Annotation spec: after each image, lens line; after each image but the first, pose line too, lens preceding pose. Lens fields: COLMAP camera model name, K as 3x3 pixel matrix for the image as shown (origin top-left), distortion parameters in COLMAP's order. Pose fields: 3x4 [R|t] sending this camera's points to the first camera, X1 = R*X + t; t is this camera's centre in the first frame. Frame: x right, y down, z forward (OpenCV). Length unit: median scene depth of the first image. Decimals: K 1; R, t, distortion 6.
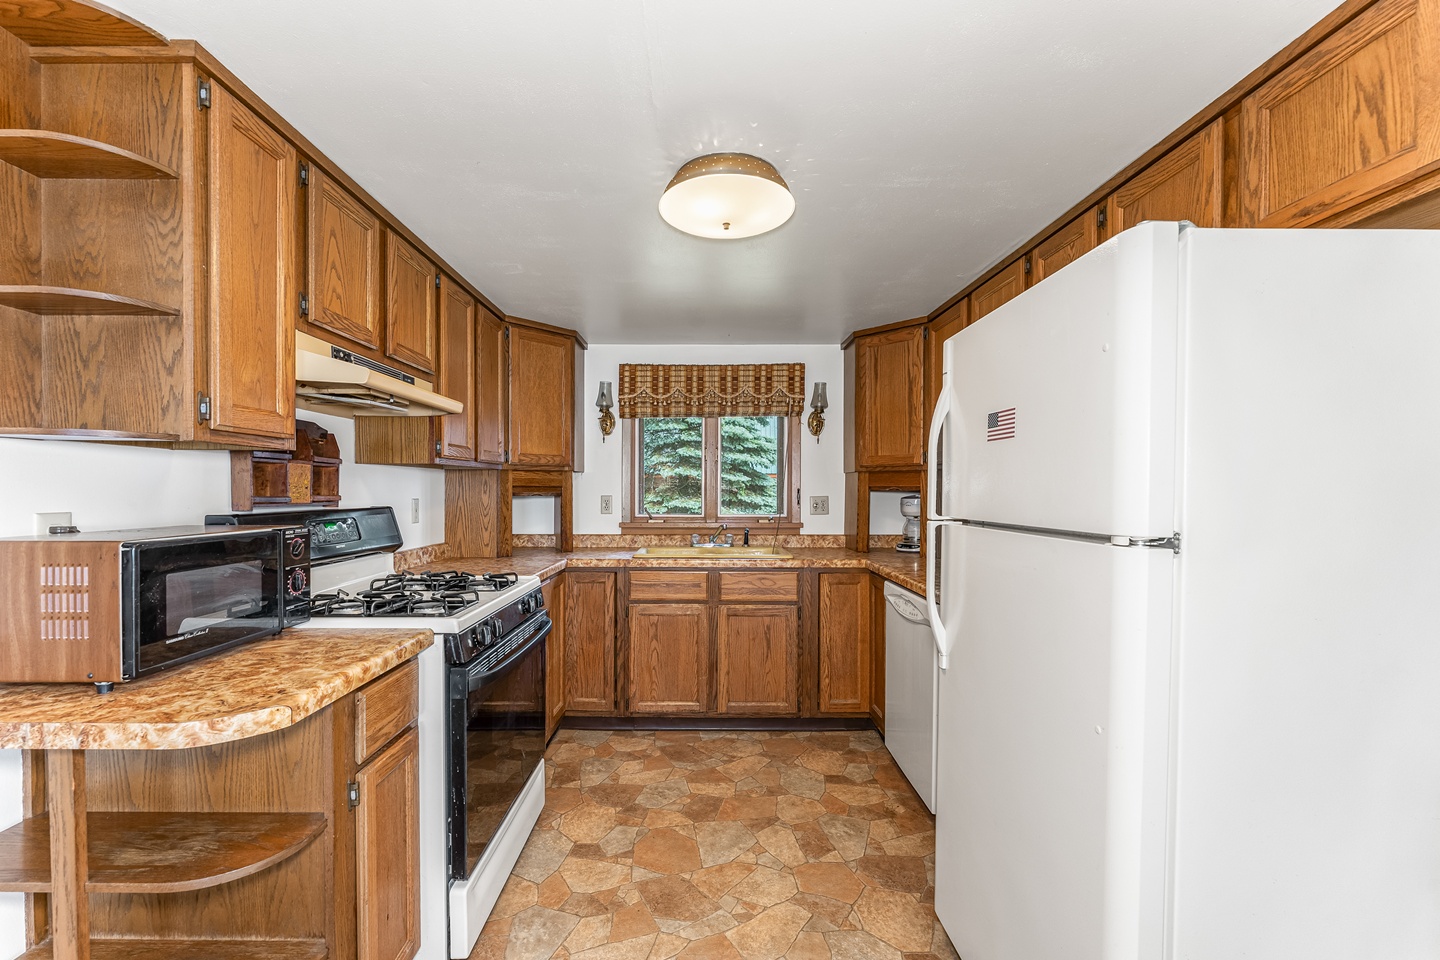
lens RADIAL K [[592.4, 0, 700.8], [0, 592.4, 495.4], [0, 0, 1]] dist [0.000757, -0.000528]
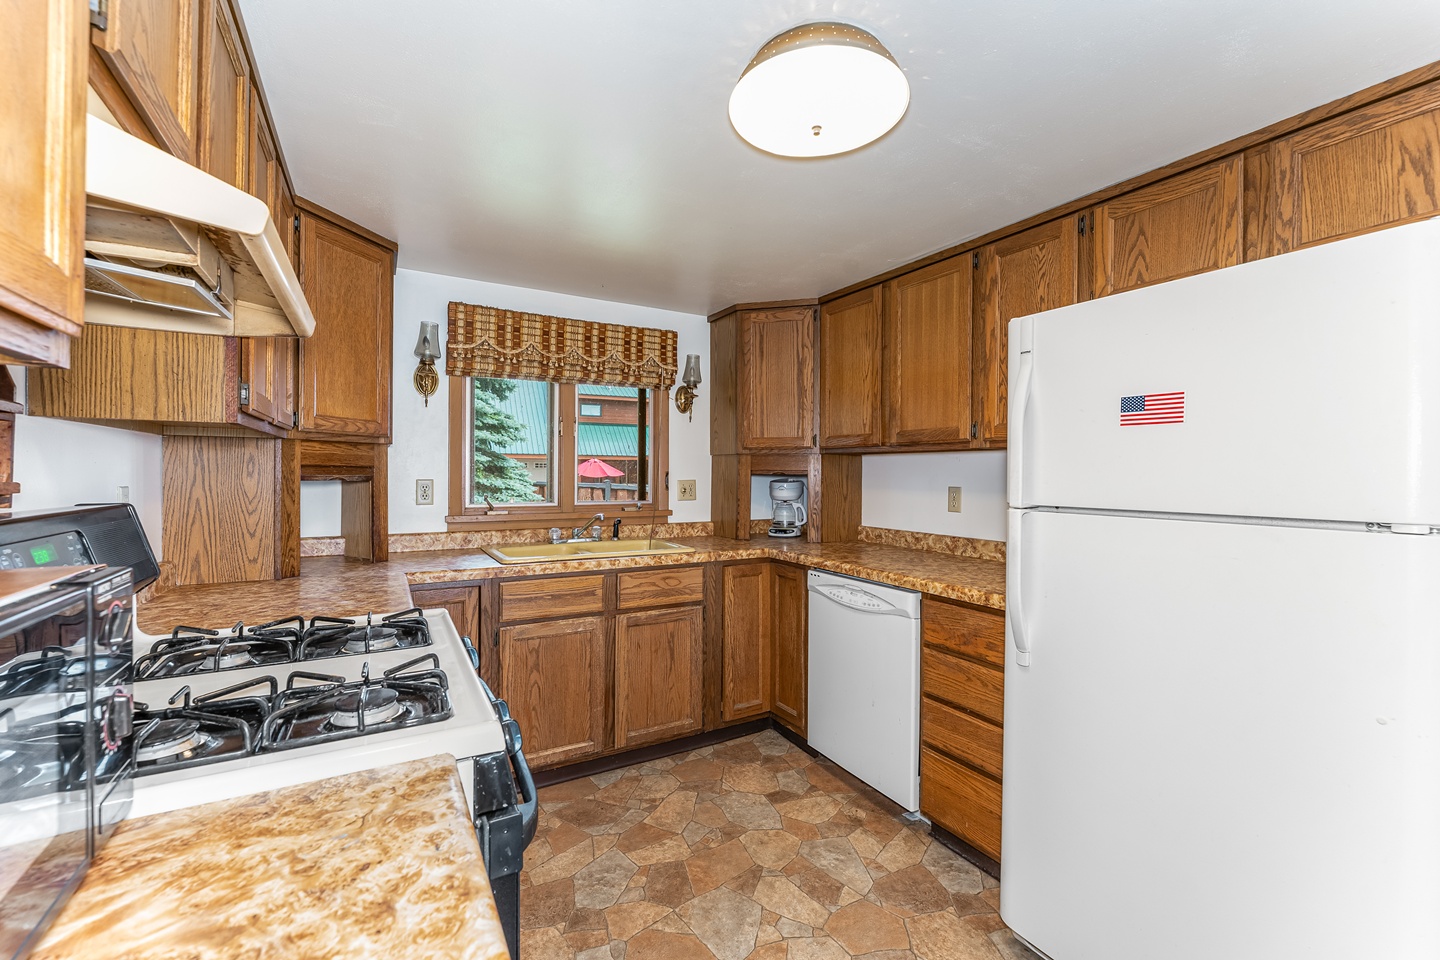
lens RADIAL K [[592.4, 0, 721.1], [0, 592.4, 475.7], [0, 0, 1]] dist [0.000757, -0.000528]
pose [[0.864791, 0.002863, 0.502124, -0.253914], [-0.001429, 0.999994, -0.003241, -0.003097], [-0.502130, 0.002086, 0.864790, 0.227082]]
